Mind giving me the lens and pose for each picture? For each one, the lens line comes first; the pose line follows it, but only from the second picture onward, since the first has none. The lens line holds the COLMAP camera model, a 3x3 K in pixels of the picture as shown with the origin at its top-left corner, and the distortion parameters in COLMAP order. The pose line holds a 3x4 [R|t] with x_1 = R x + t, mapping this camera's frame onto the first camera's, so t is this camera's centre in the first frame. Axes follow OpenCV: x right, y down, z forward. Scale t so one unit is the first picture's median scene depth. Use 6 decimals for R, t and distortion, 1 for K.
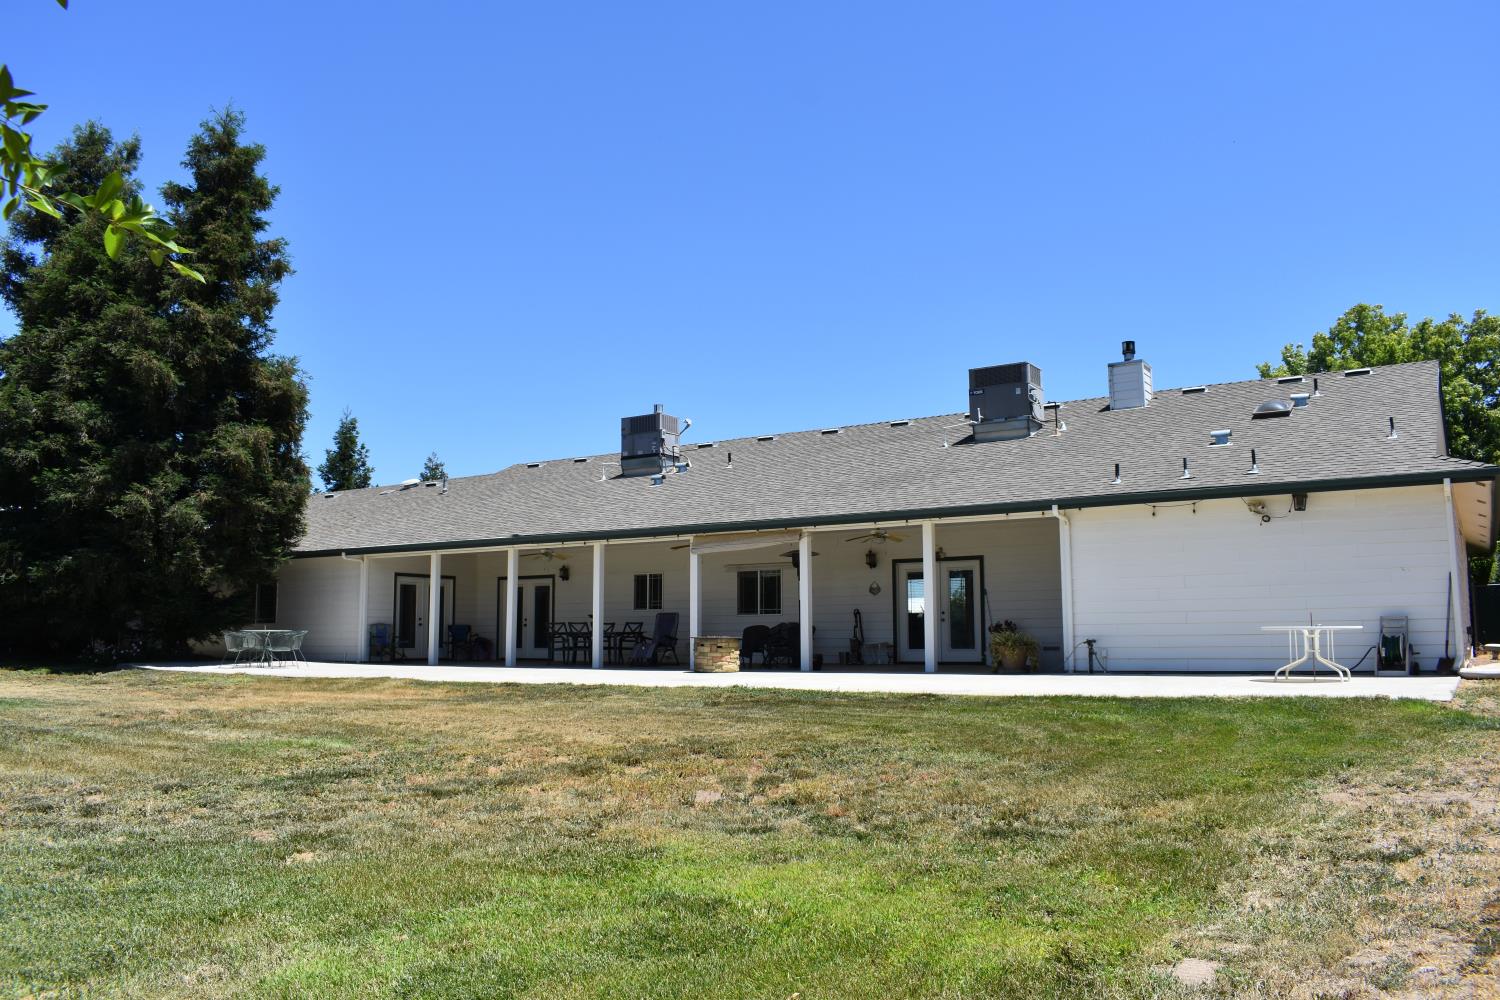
lens RADIAL K [[1162.2, 0, 746.4], [0, 1162.2, 498.9], [0, 0, 1]] dist [-0.089177, 0.006544]
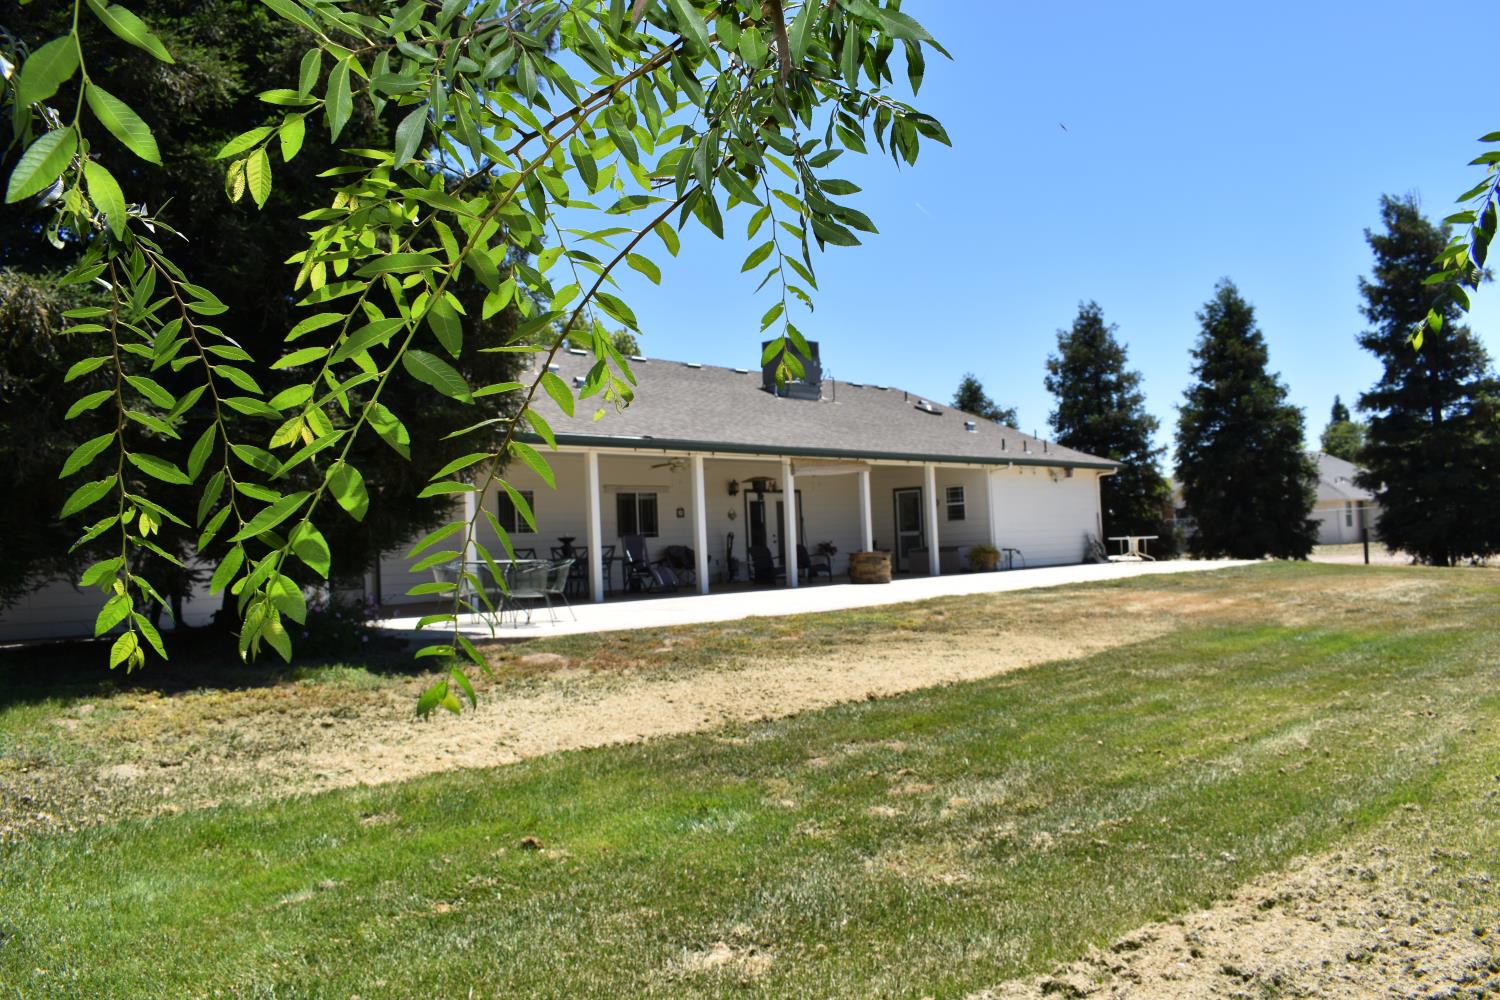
lens RADIAL K [[1162.2, 0, 746.4], [0, 1162.2, 498.9], [0, 0, 1]] dist [-0.089177, 0.006544]
pose [[0.191919, 0.039119, 0.980631, -1.056150], [-0.078945, 0.996583, -0.024305, 0.095792], [-0.978230, -0.072751, 0.194351, 0.832916]]
